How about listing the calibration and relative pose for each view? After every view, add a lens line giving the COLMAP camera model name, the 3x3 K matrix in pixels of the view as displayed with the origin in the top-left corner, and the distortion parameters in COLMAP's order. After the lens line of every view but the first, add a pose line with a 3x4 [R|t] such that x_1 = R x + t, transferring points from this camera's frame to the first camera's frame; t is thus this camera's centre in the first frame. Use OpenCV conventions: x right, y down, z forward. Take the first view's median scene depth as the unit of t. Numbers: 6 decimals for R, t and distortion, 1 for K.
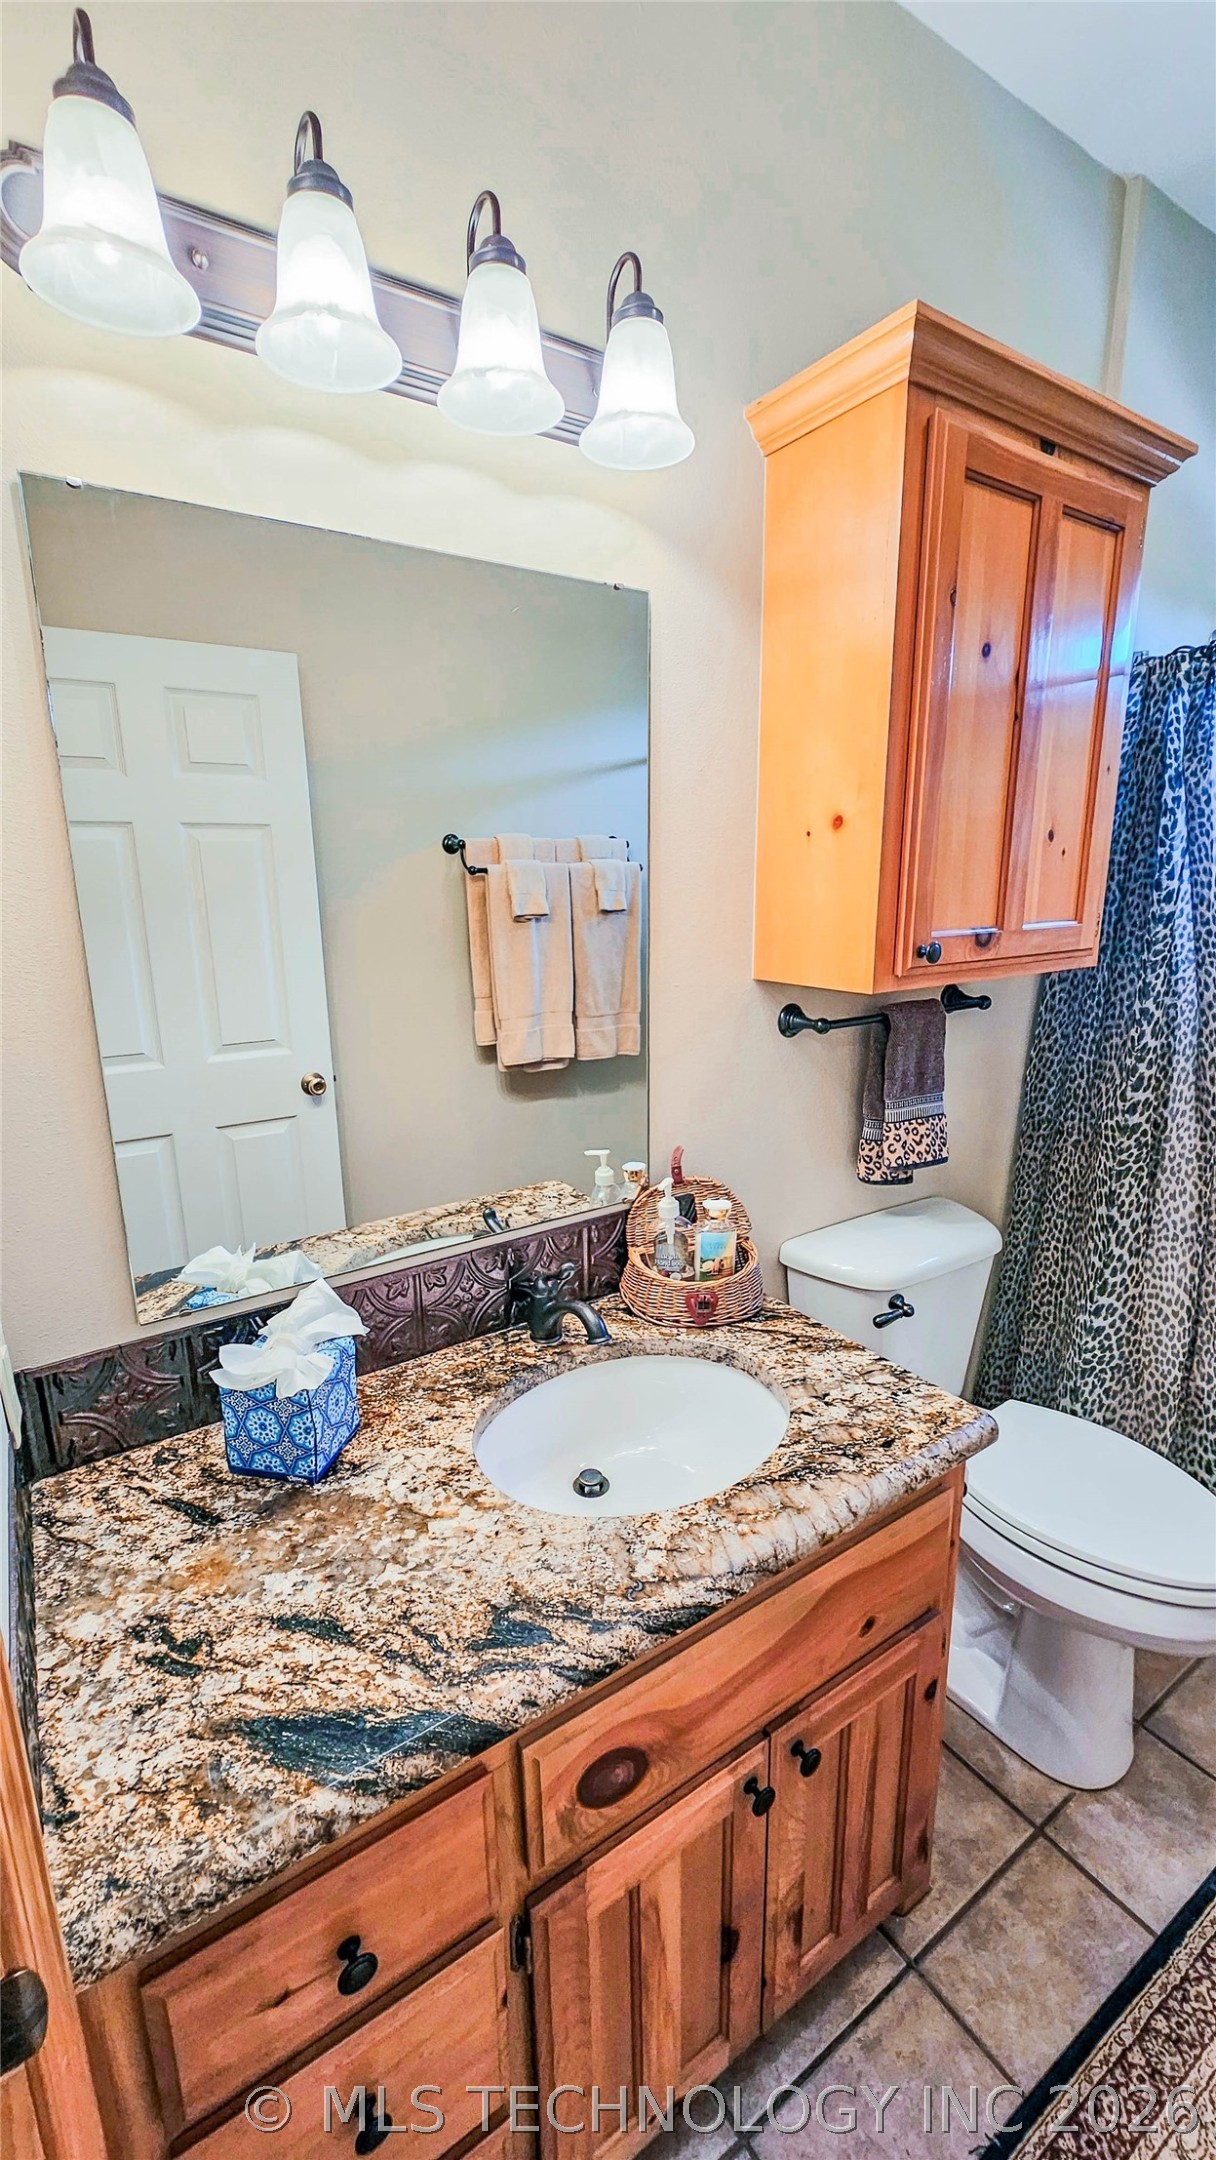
lens RADIAL K [[878.1, 0, 596.6], [0, 878.1, 1081.0], [0, 0, 1]] dist [-0.000026, -0.000558]
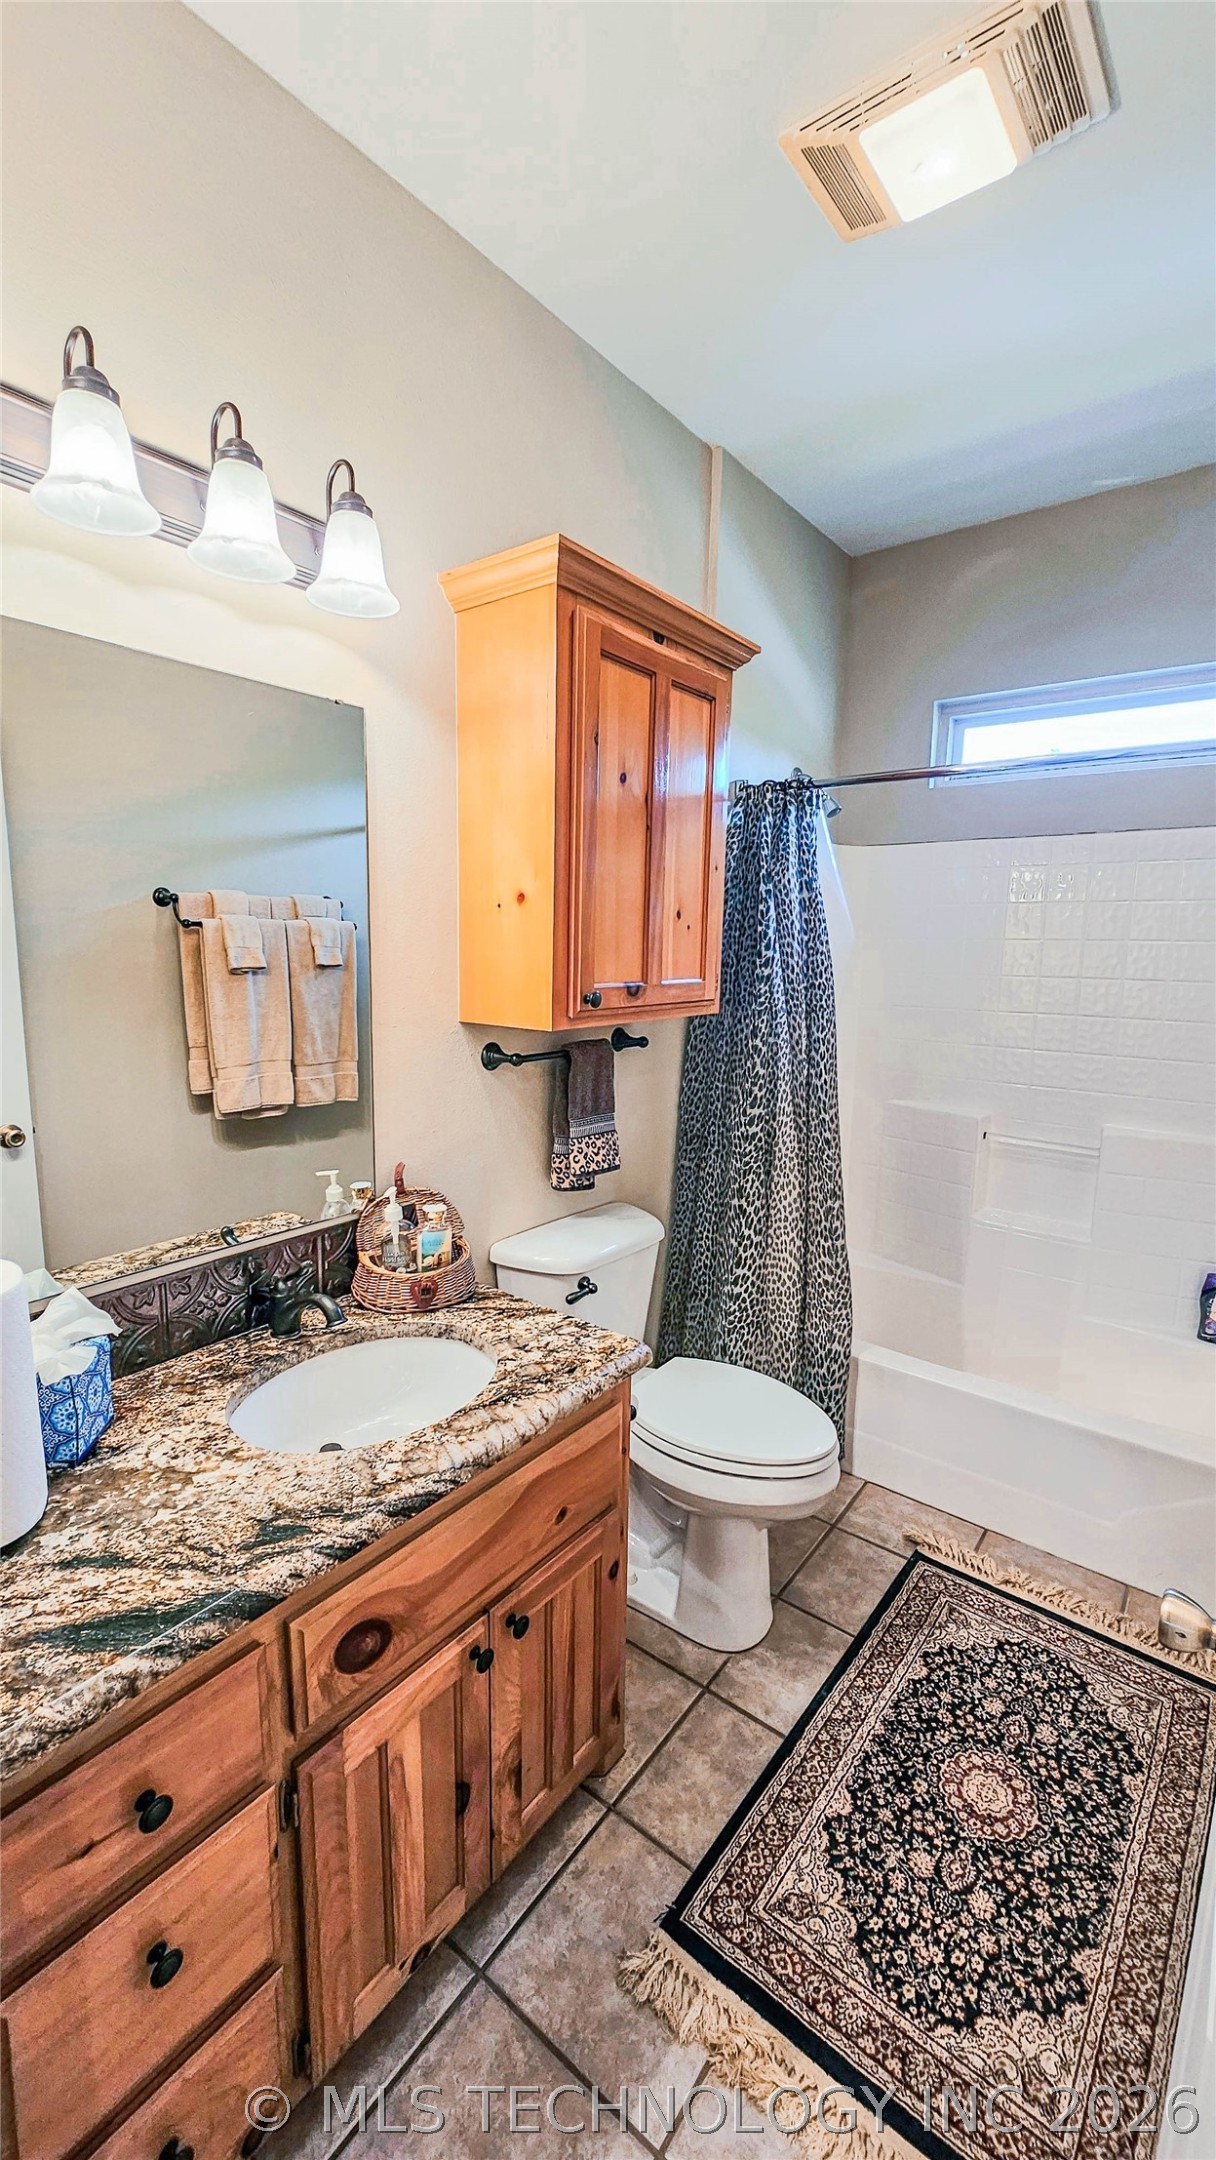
lens RADIAL K [[878.1, 0, 596.6], [0, 878.1, 1081.0], [0, 0, 1]] dist [-0.000026, -0.000558]
pose [[0.948310, -0.020049, 0.316710, -0.031809], [0.041358, 0.997298, -0.060706, 0.055439], [-0.314638, 0.070667, 0.946578, -0.235639]]
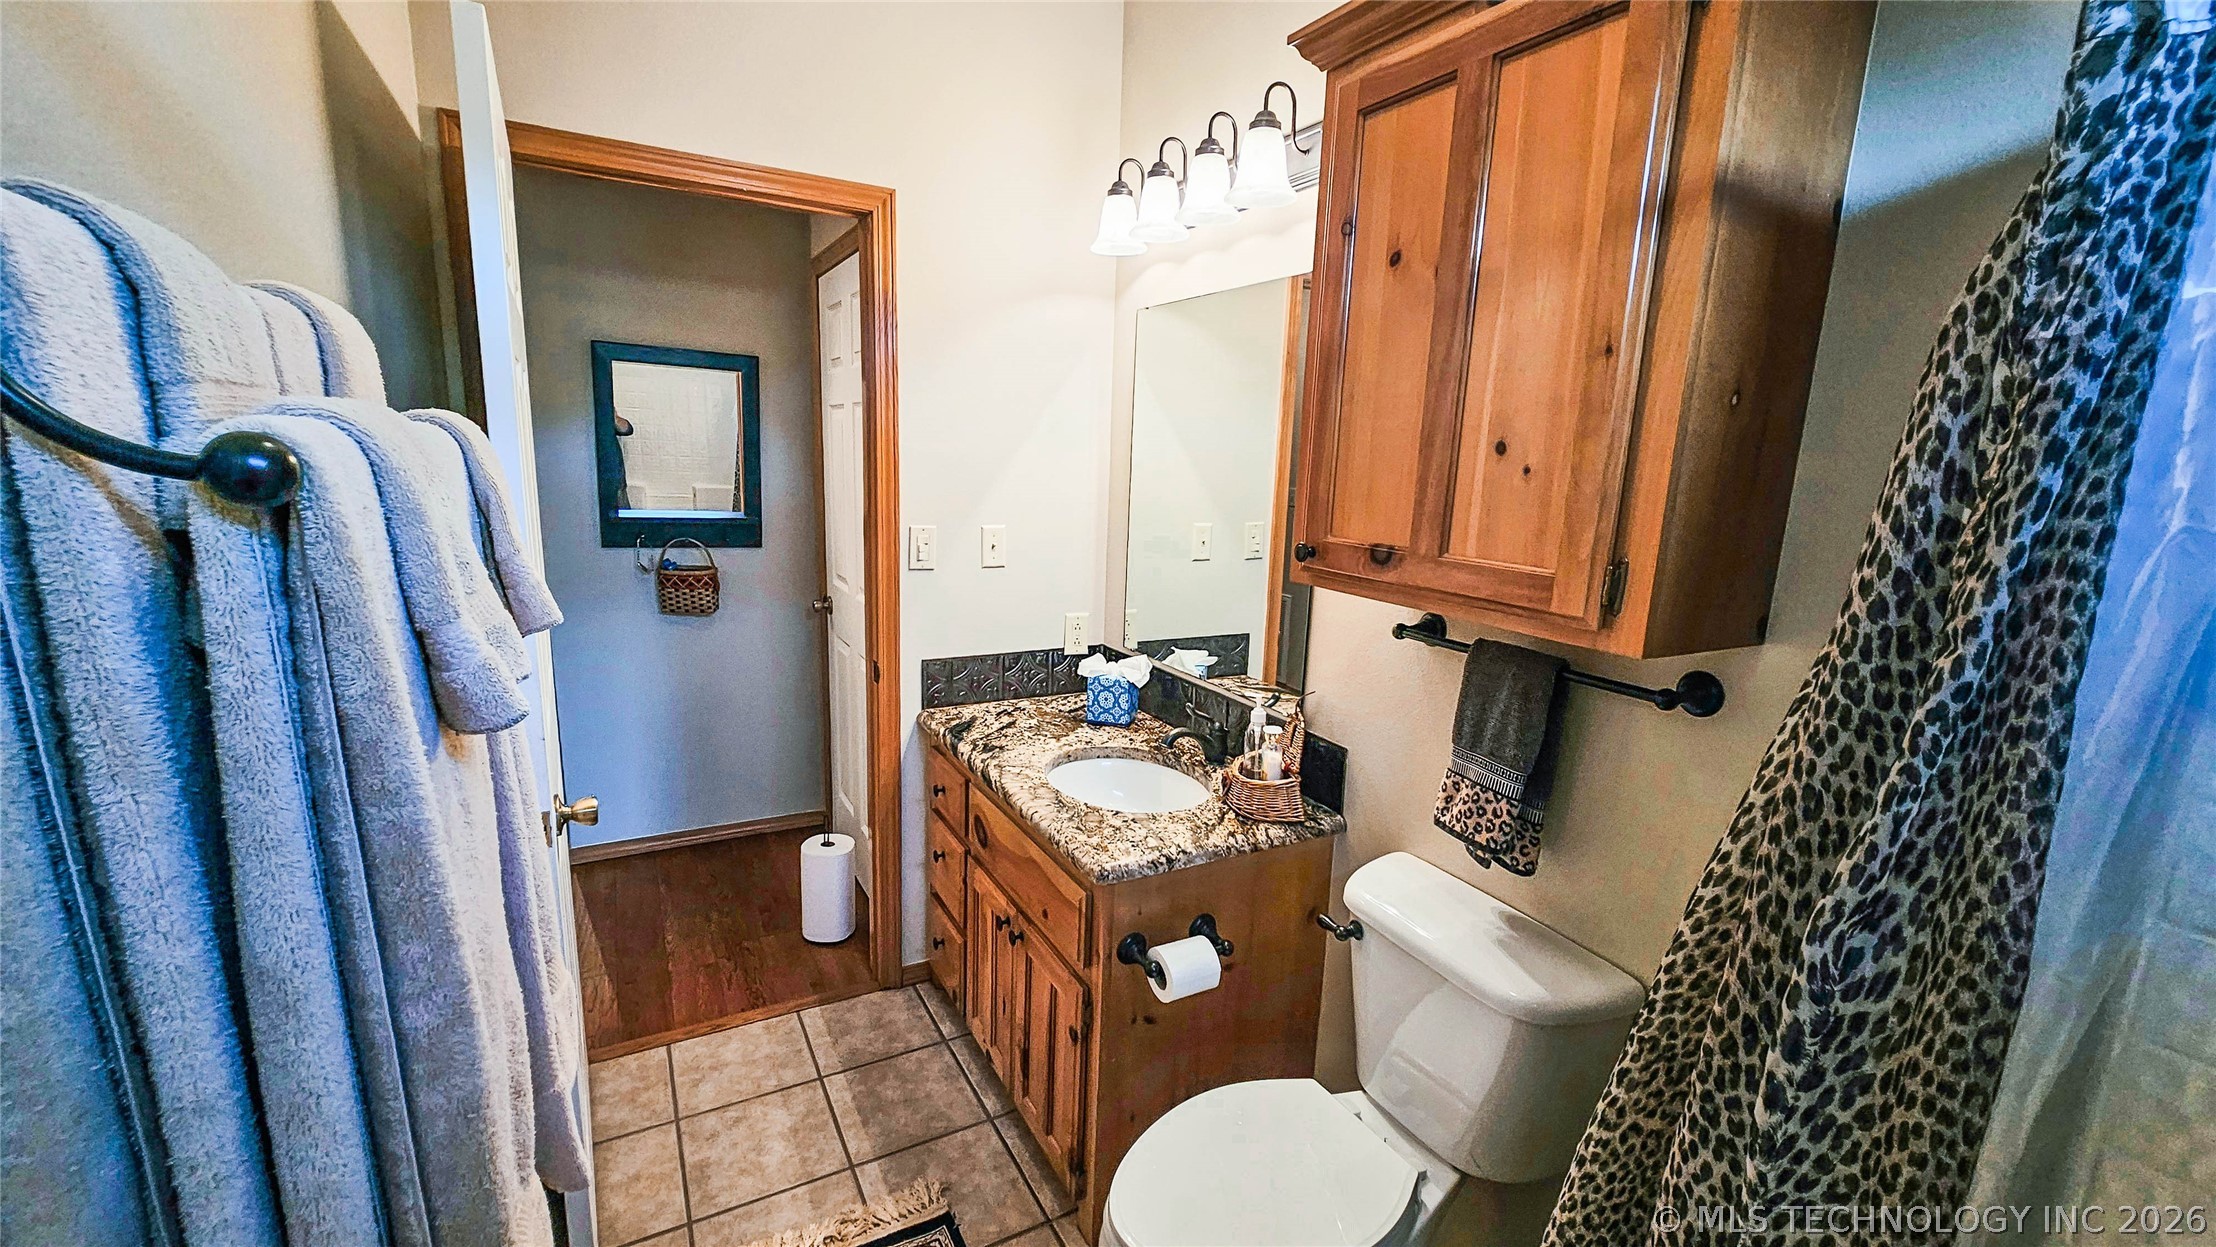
lens RADIAL K [[900.9, 0, 1107.7], [0, 900.9, 632.3], [0, 0, 1]] dist [-0.000026, -0.000558]
pose [[-0.075030, 0.214370, -0.973867, 1.550675], [-0.263613, 0.937612, 0.226699, -0.249193], [0.961706, 0.273733, -0.013838, 0.833562]]
